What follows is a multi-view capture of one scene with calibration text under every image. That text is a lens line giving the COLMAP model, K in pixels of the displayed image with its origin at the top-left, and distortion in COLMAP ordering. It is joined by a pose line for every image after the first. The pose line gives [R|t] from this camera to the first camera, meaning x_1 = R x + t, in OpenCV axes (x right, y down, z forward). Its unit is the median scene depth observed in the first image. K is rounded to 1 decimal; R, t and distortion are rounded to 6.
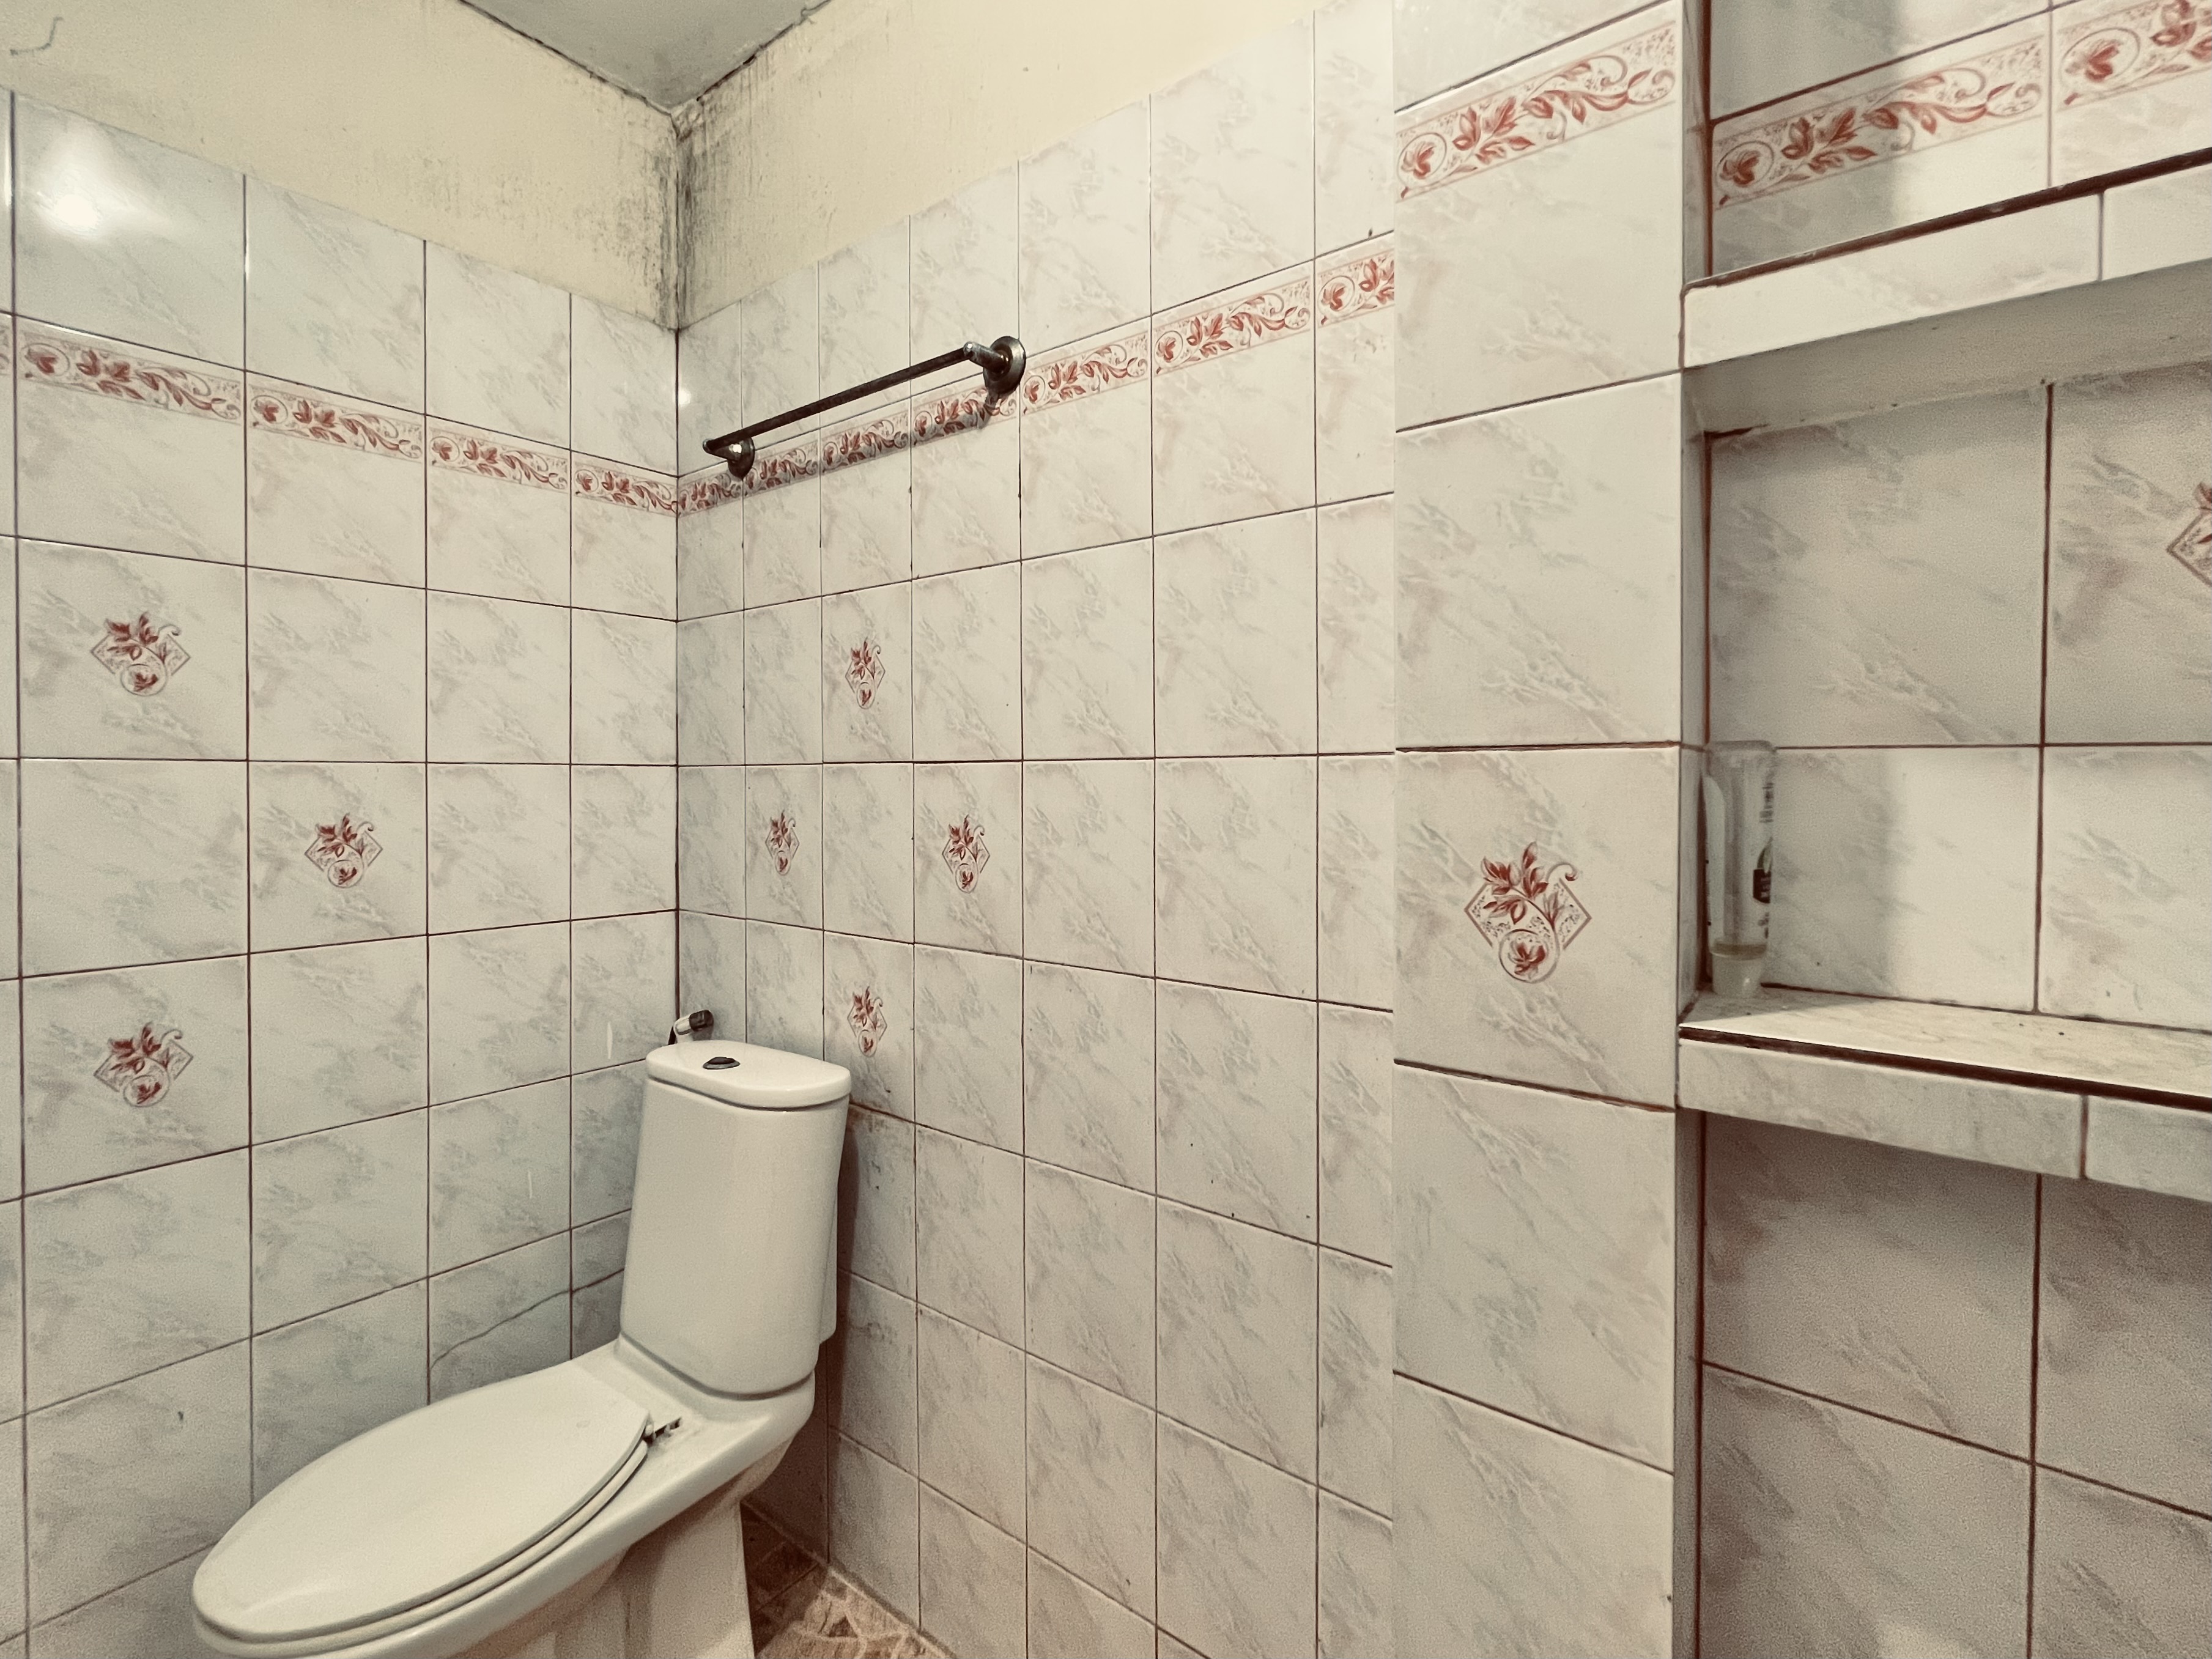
lens RADIAL K [[982.6, 0, 1103.8], [0, 982.6, 813.4], [0, 0, 1]] dist [-0.001895, 0.001335]
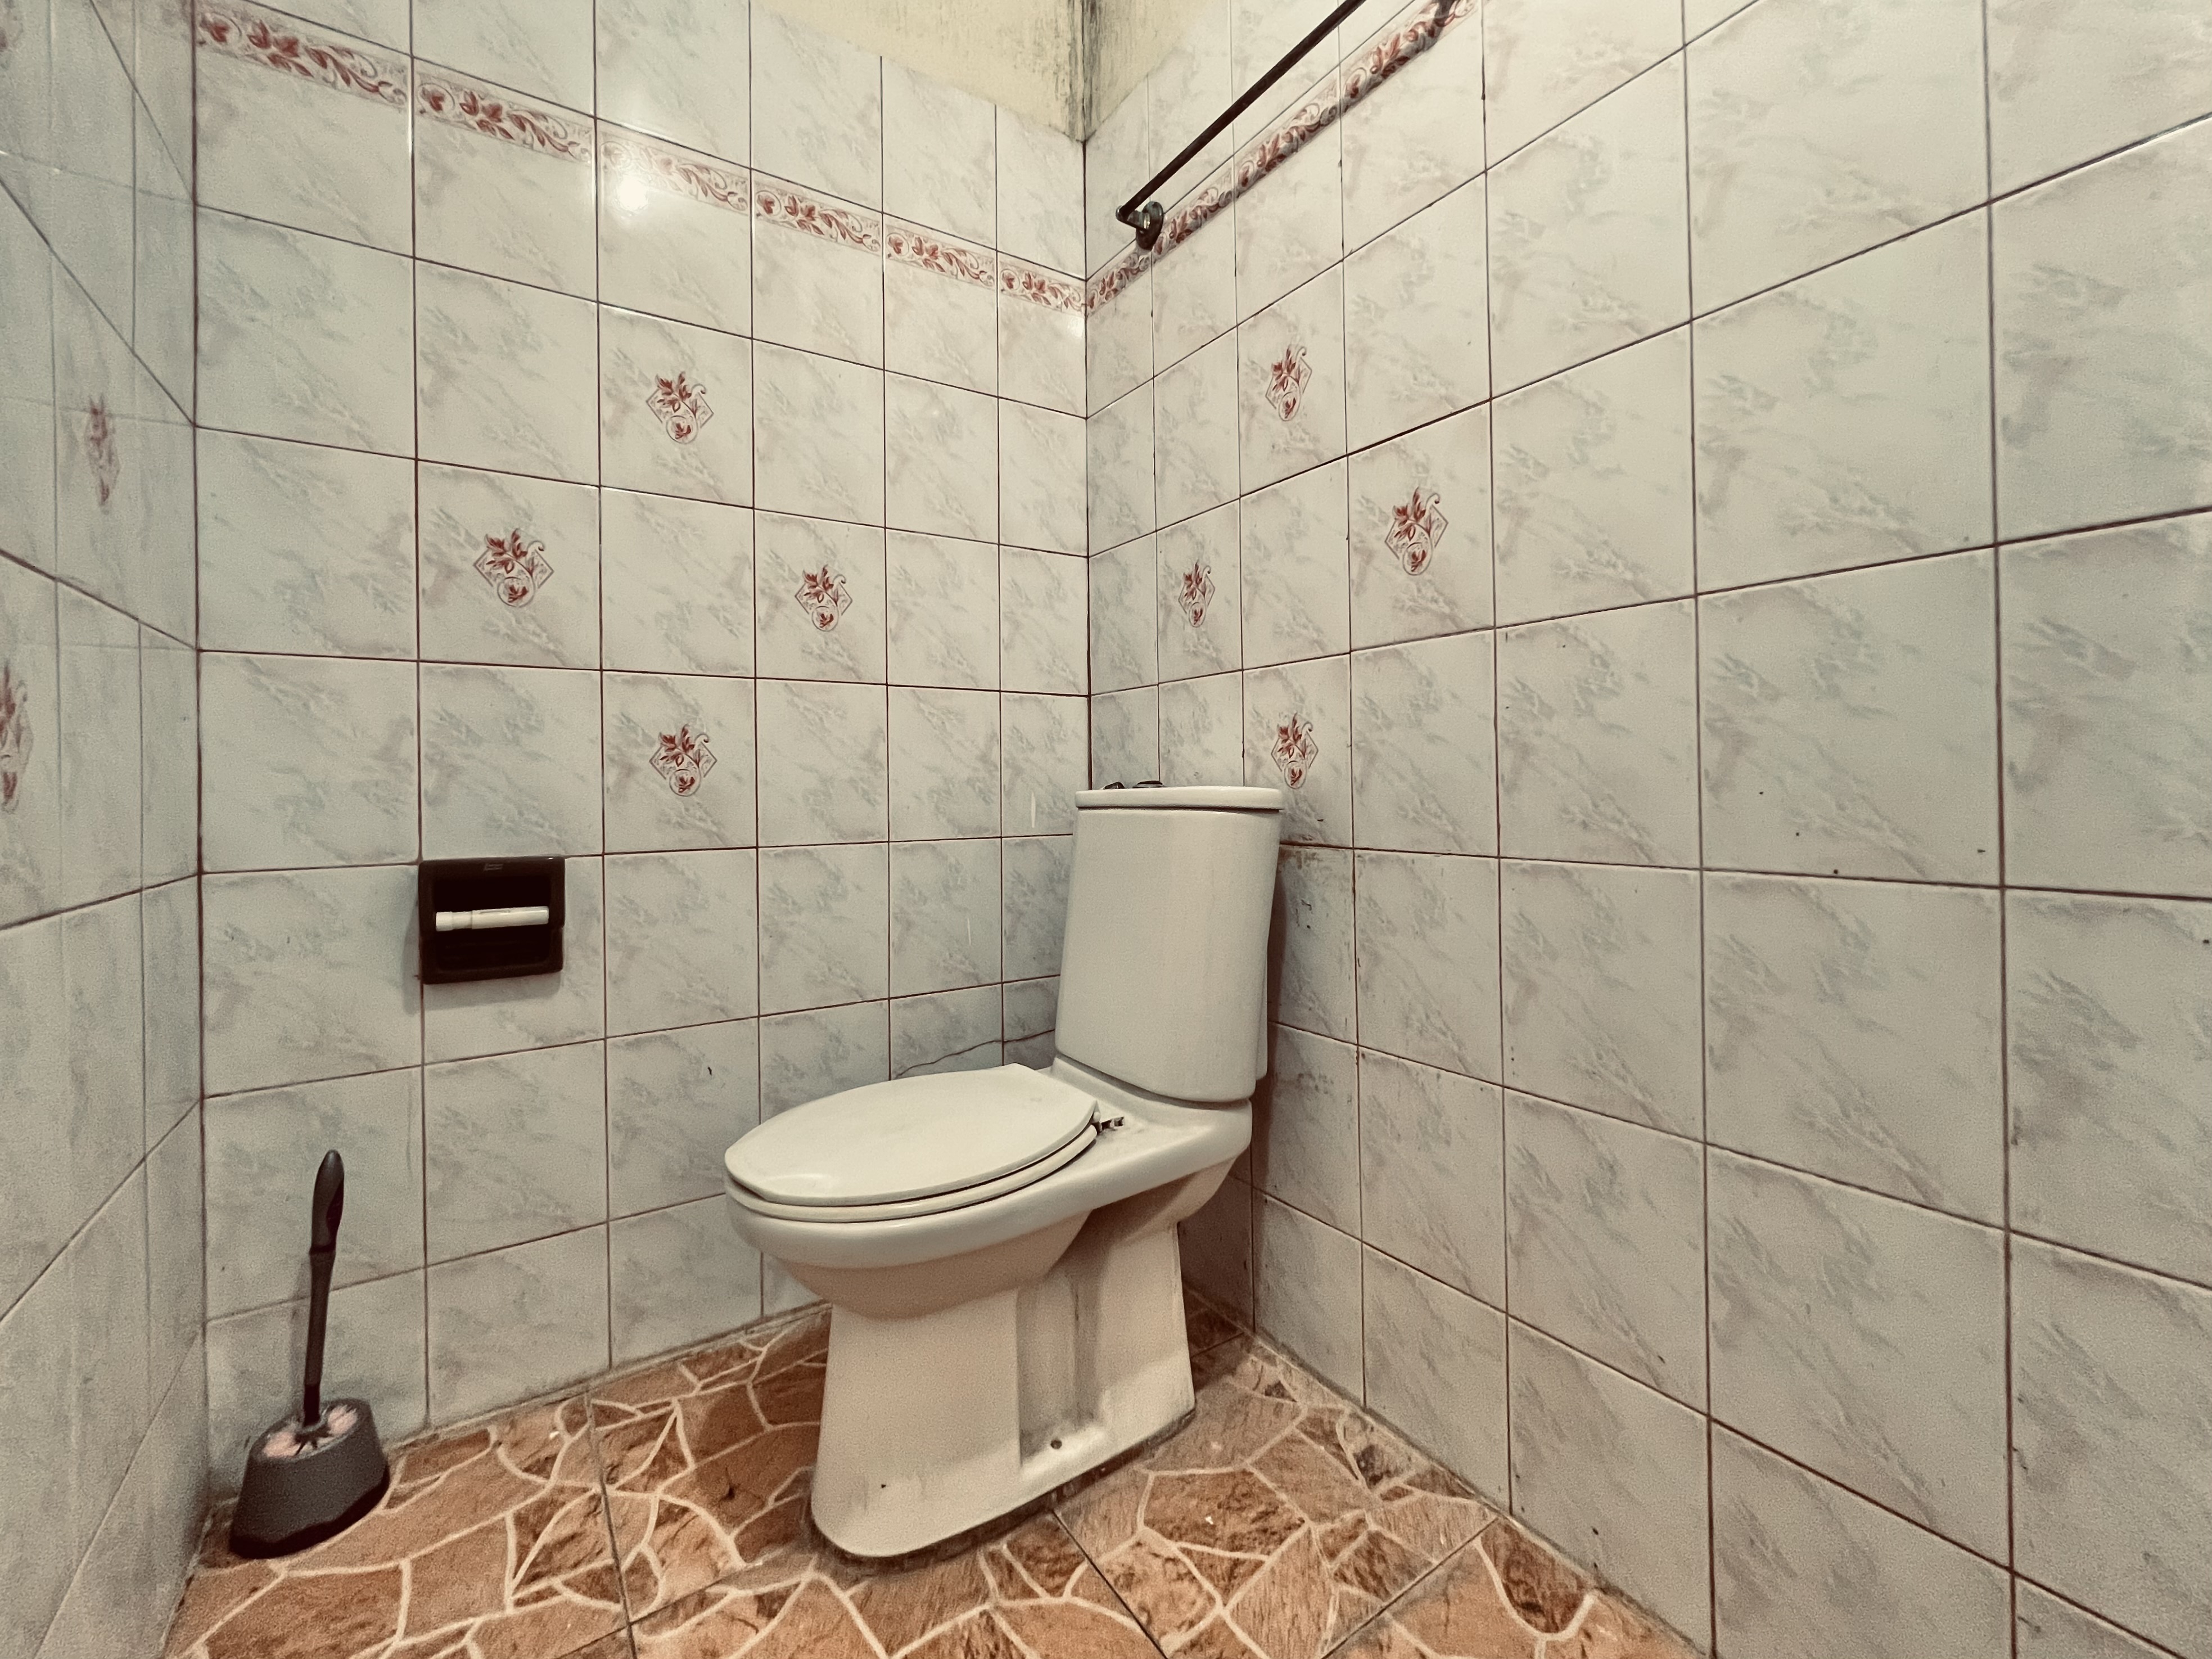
lens RADIAL K [[904.5, 0, 1107.5], [0, 904.5, 815.3], [0, 0, 1]] dist [-0.002622, 0.001433]
pose [[0.947159, -0.011127, -0.320571, -0.137831], [0.008584, 0.999919, -0.009346, 0.288126], [0.320649, 0.006101, 0.947178, 0.128373]]
